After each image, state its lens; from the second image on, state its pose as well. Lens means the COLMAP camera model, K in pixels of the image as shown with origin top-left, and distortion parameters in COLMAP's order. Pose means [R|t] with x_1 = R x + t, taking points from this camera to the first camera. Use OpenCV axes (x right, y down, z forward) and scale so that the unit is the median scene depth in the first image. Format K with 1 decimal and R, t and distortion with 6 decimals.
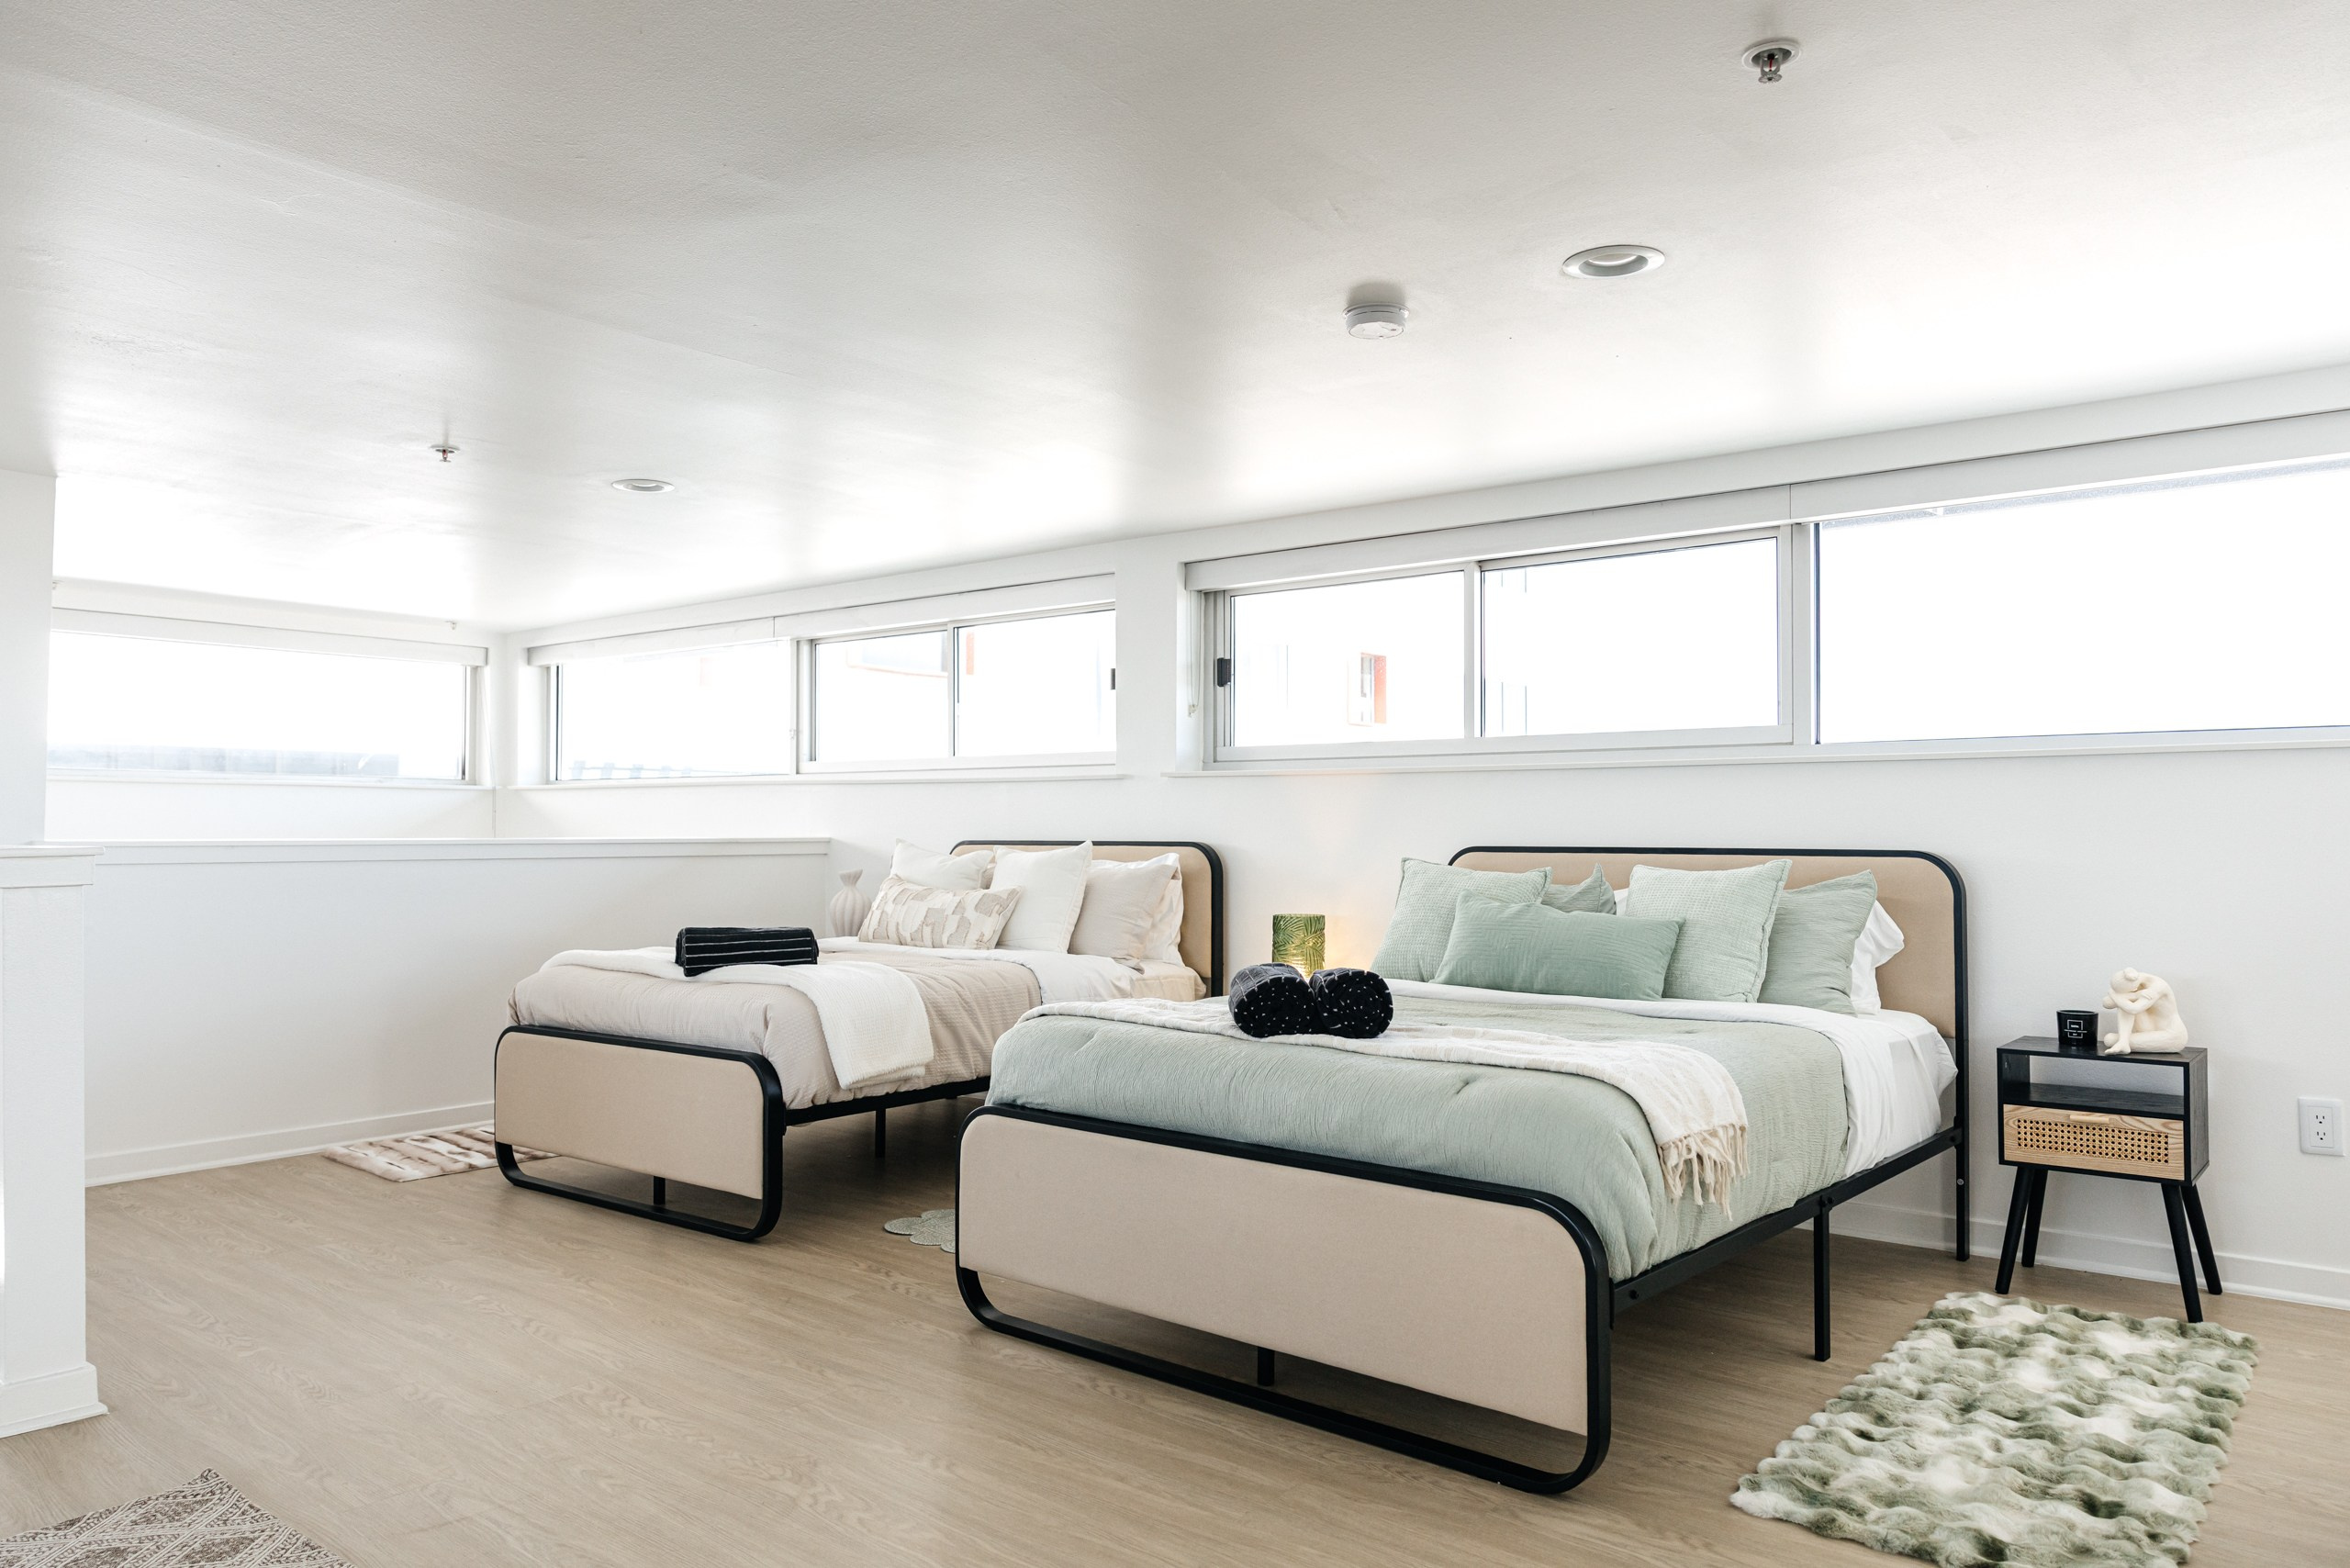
lens RADIAL K [[1635.7, 0, 1136.7], [0, 1635.7, 727.4], [0, 0, 1]] dist [-0.000713, -0.000044]
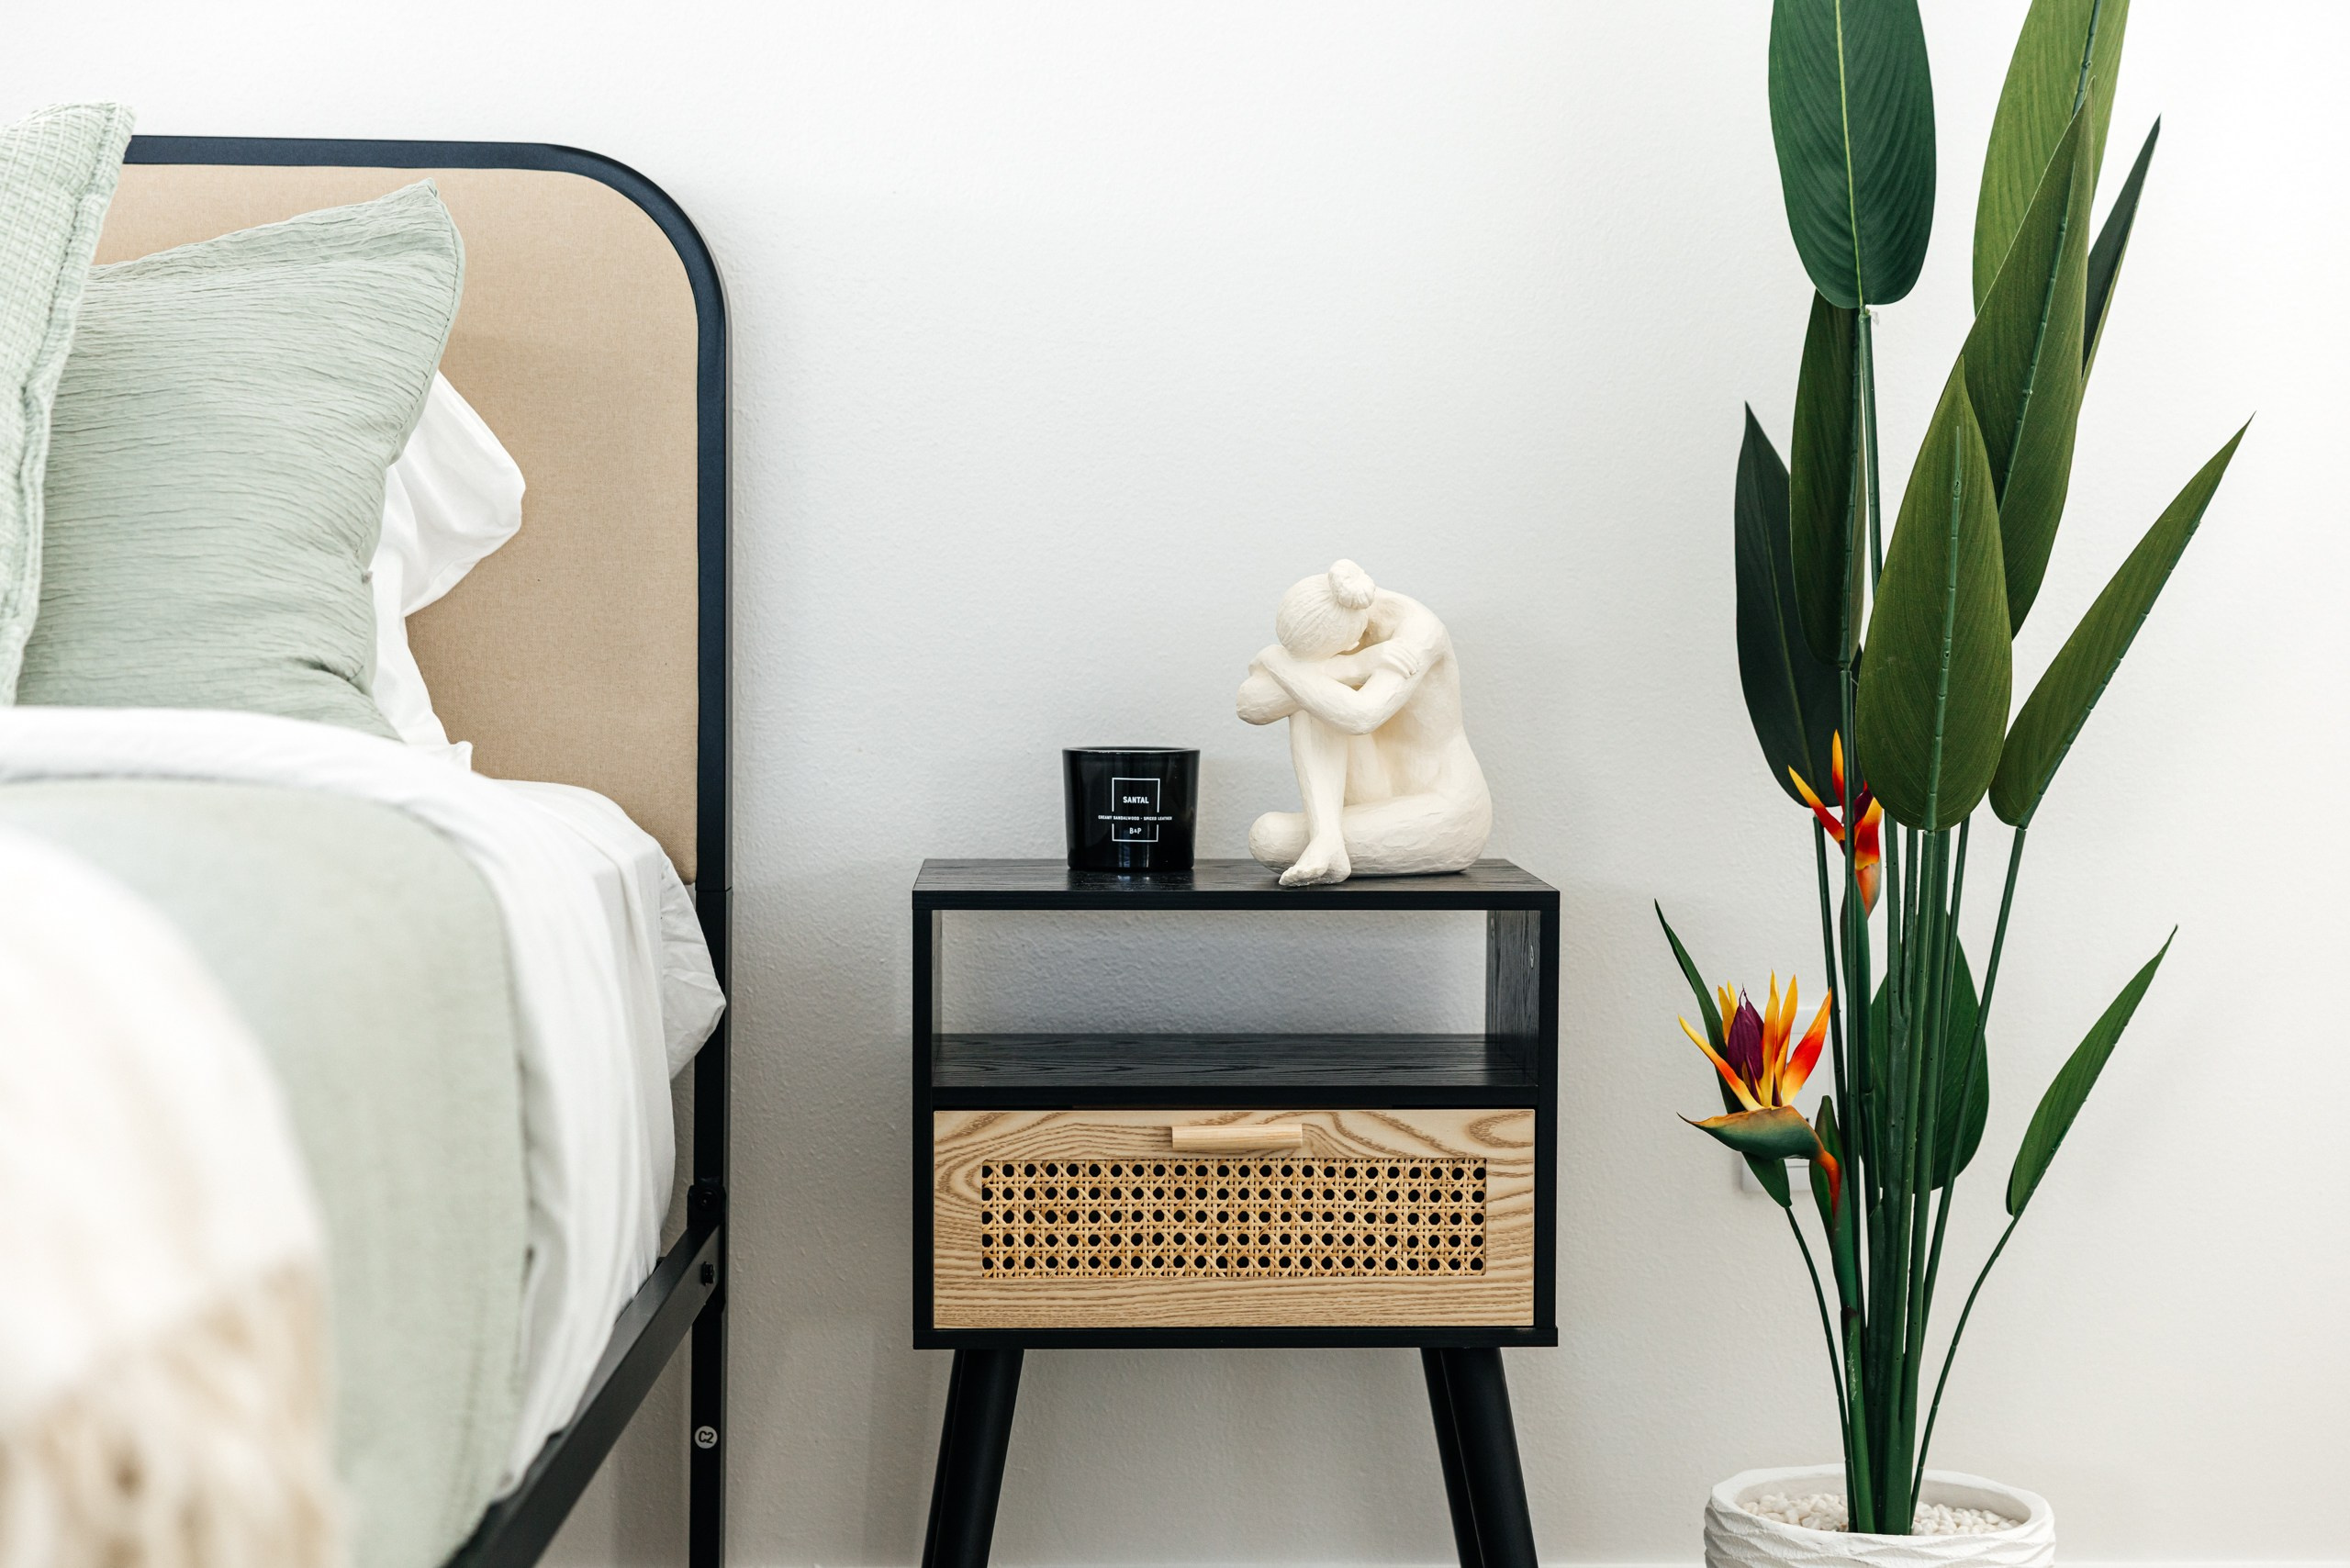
lens RADIAL K [[4117.2, 0, 1175.0], [0, 4117.2, 784.0], [0, 0, 1]] dist [-0.051957, -0.063186]
pose [[0.738411, -0.021175, 0.674019, 0.136044], [-0.048418, 0.995263, 0.084311, 0.126594], [-0.672611, -0.094890, 0.733887, 0.520748]]
